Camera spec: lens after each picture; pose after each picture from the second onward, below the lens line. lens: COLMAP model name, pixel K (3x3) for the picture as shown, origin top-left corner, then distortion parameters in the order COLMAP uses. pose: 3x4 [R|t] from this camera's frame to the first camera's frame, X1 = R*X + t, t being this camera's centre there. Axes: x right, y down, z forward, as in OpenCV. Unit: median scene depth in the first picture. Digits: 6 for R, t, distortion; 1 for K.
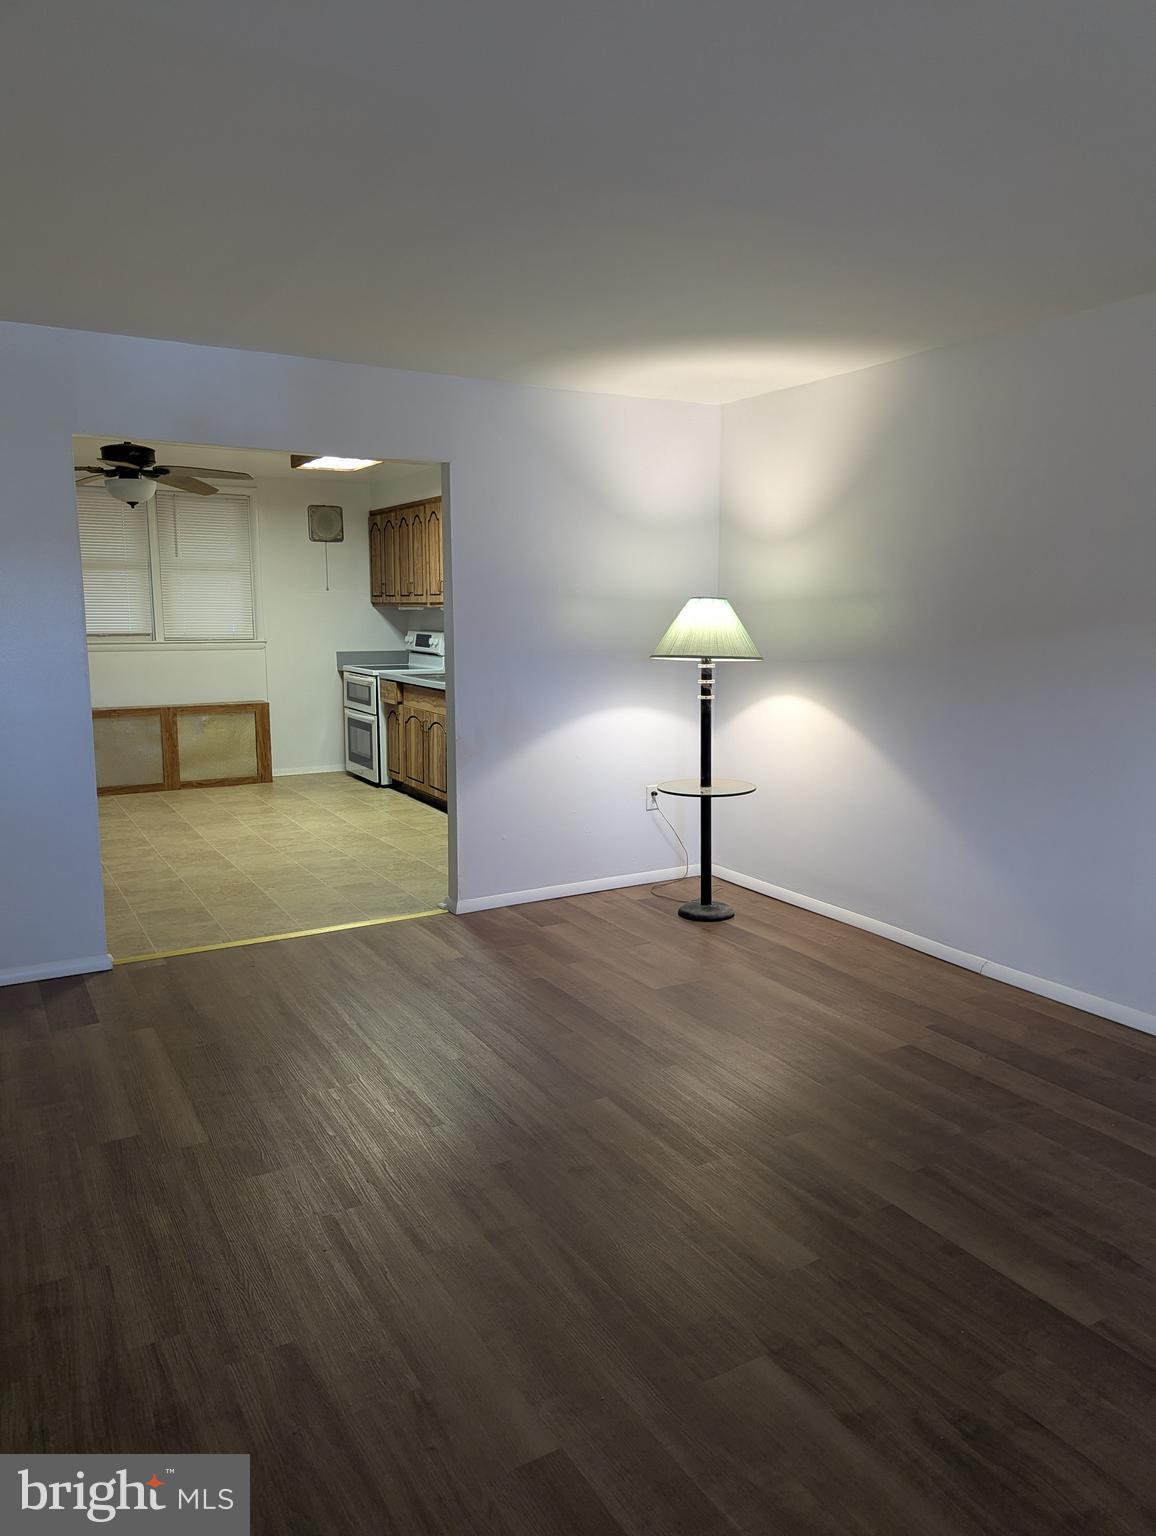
lens RADIAL K [[1075.8, 0, 574.3], [0, 1075.8, 768.7], [0, 0, 1]] dist [0.039039, -0.011326]
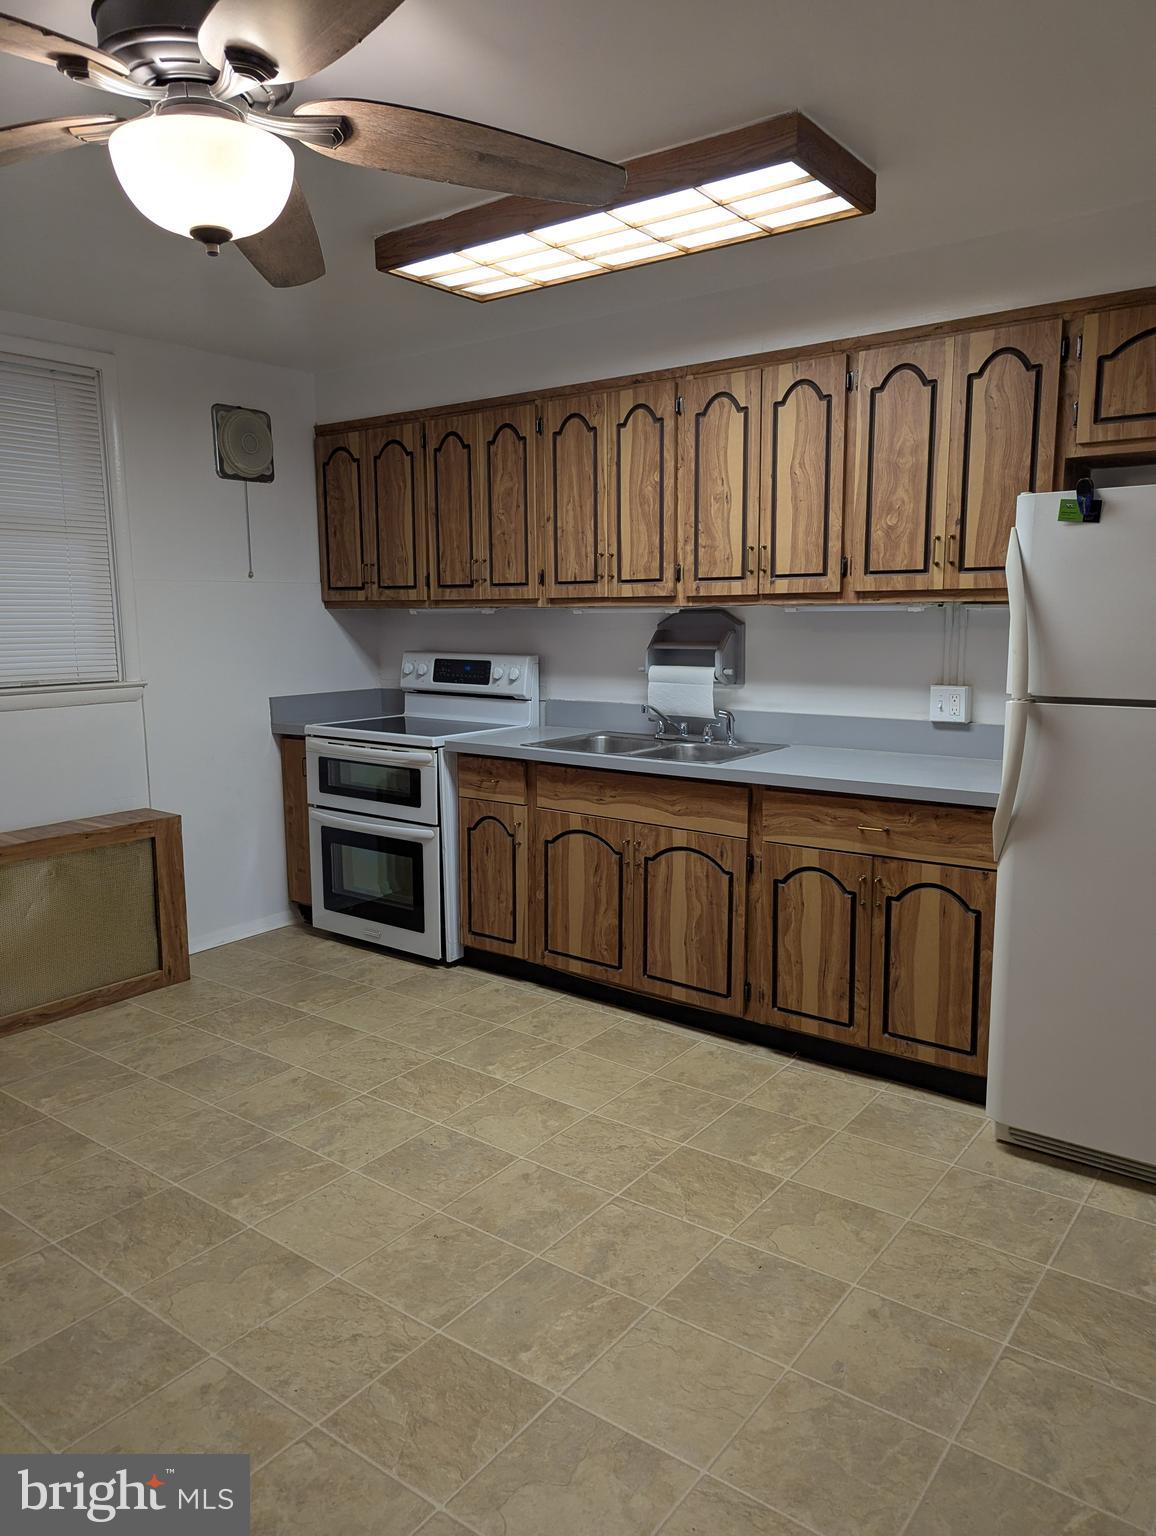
lens RADIAL K [[1075.8, 0, 582.6], [0, 1075.8, 766.5], [0, 0, 1]] dist [0.039039, -0.011326]
pose [[0.917214, -0.069562, 0.392274, -0.302525], [0.070533, 0.997438, 0.011958, -0.075099], [-0.392101, 0.016700, 0.919770, 0.494763]]
